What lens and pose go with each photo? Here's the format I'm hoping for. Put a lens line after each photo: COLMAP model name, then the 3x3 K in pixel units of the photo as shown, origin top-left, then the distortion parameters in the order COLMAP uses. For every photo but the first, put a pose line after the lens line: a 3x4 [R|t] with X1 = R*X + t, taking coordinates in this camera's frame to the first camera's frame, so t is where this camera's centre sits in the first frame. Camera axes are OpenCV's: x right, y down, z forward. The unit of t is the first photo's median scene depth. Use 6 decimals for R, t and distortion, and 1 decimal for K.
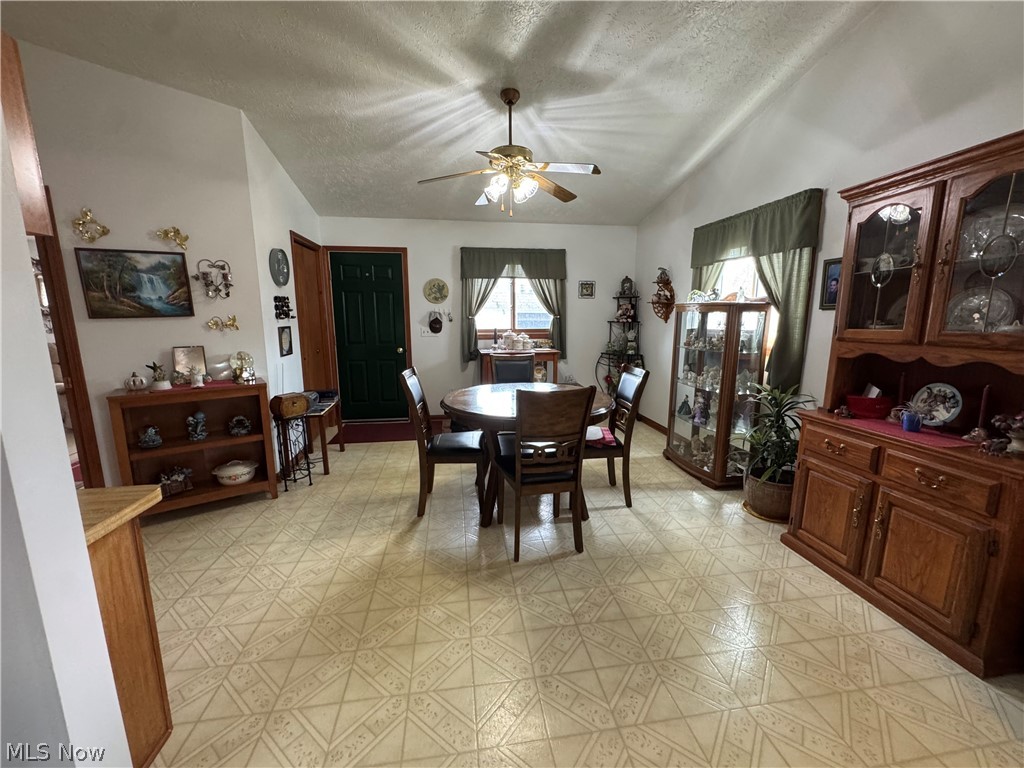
lens RADIAL K [[404.8, 0, 510.0], [0, 404.8, 382.8], [0, 0, 1]] dist [-0.005406, -0.000218]
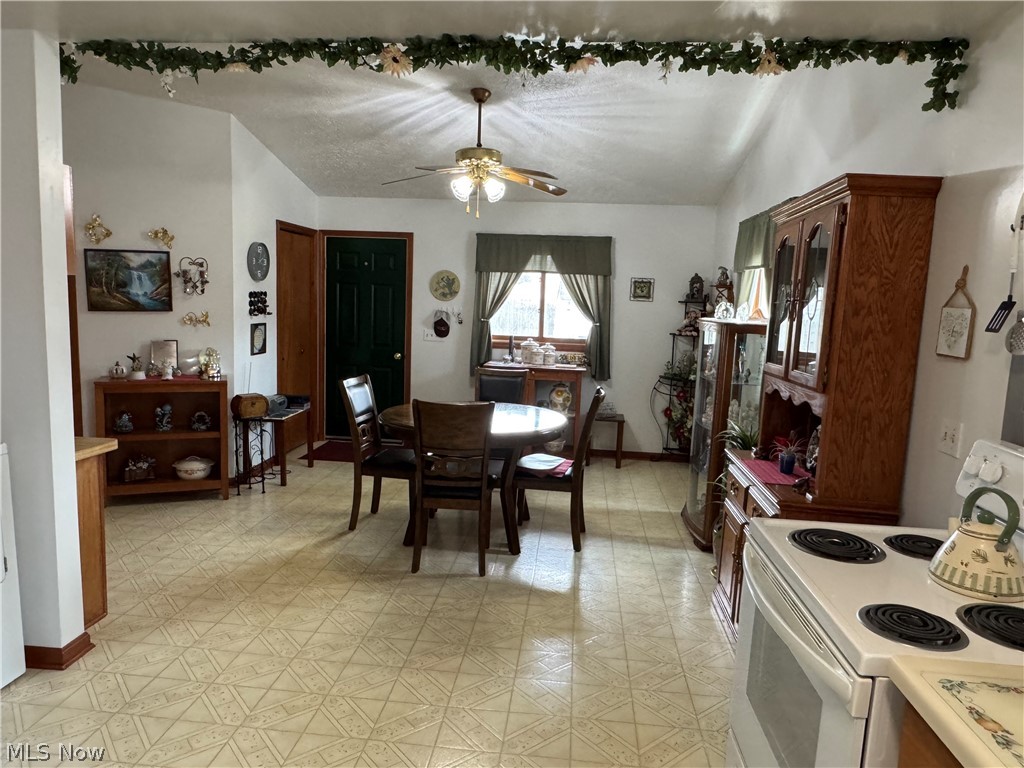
lens RADIAL K [[682.2, 0, 512.7], [0, 682.2, 383.2], [0, 0, 1]] dist [-0.030381, 0.019307]
pose [[0.969610, 0.067926, -0.235038, 0.475128], [-0.079834, 0.995943, -0.041515, 0.020401], [0.231264, 0.059017, 0.971099, -0.464592]]
